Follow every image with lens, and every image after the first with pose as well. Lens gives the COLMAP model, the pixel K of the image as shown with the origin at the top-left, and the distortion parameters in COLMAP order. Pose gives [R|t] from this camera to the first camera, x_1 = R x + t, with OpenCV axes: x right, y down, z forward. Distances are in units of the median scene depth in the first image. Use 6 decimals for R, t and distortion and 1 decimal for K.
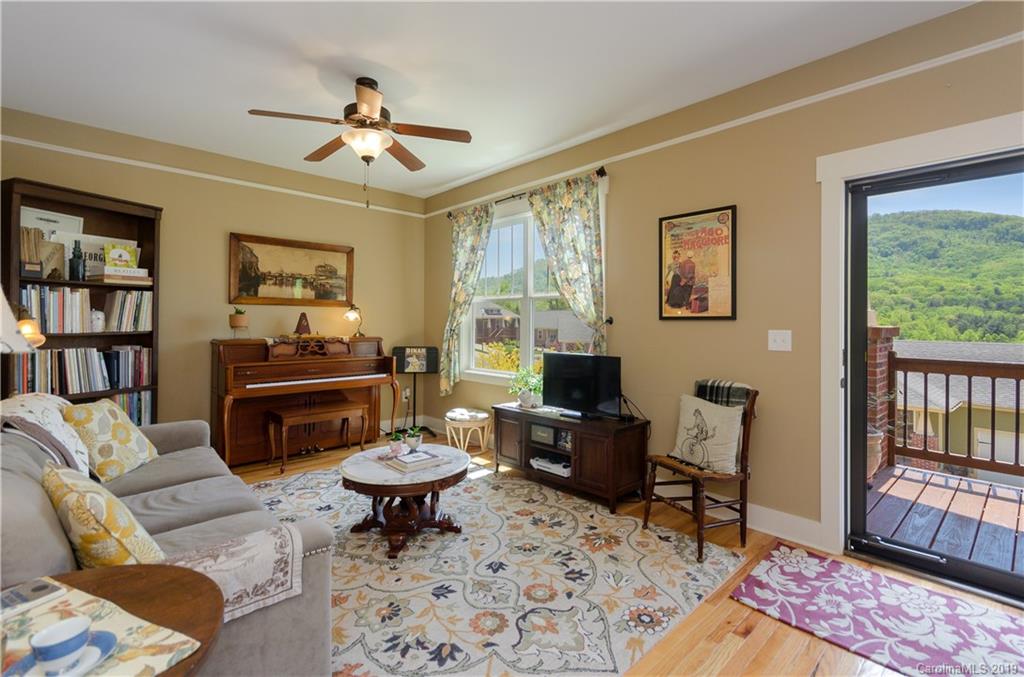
lens RADIAL K [[490.0, 0, 528.6], [0, 490.0, 320.4], [0, 0, 1]] dist [0.001634, 0.000014]
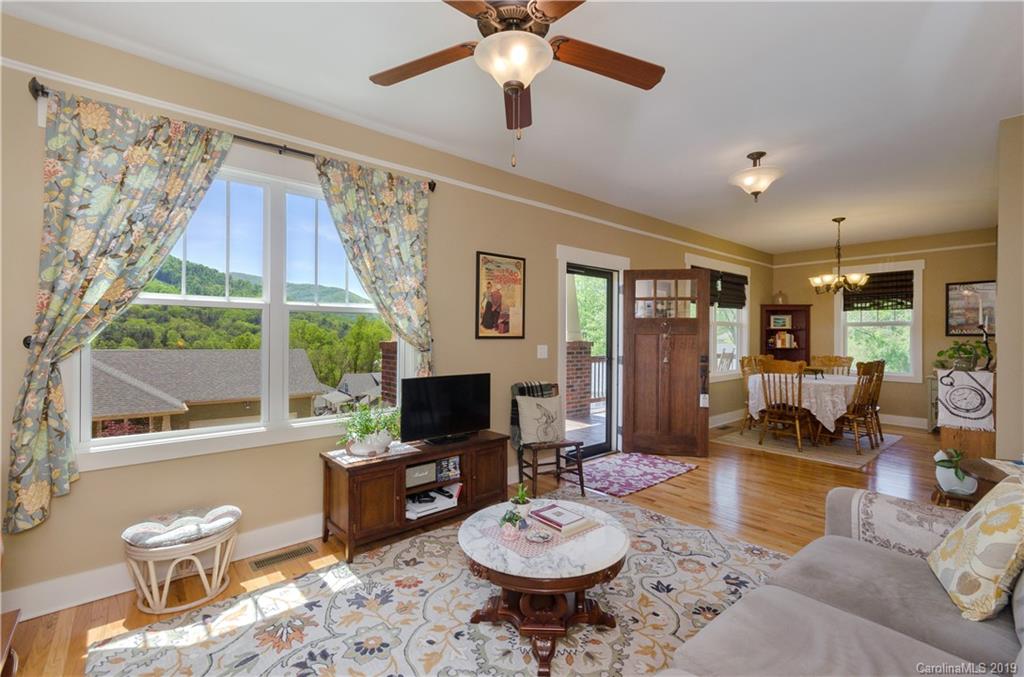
lens RADIAL K [[466.2, 0, 512.0], [0, 466.2, 338.5], [0, 0, 1]] dist [0.002668, 0.000648]
pose [[0.020292, -0.013548, 0.999702, -0.994170], [-0.009141, 0.999864, 0.013736, -0.021196], [-0.999752, -0.009417, 0.020165, 1.063778]]
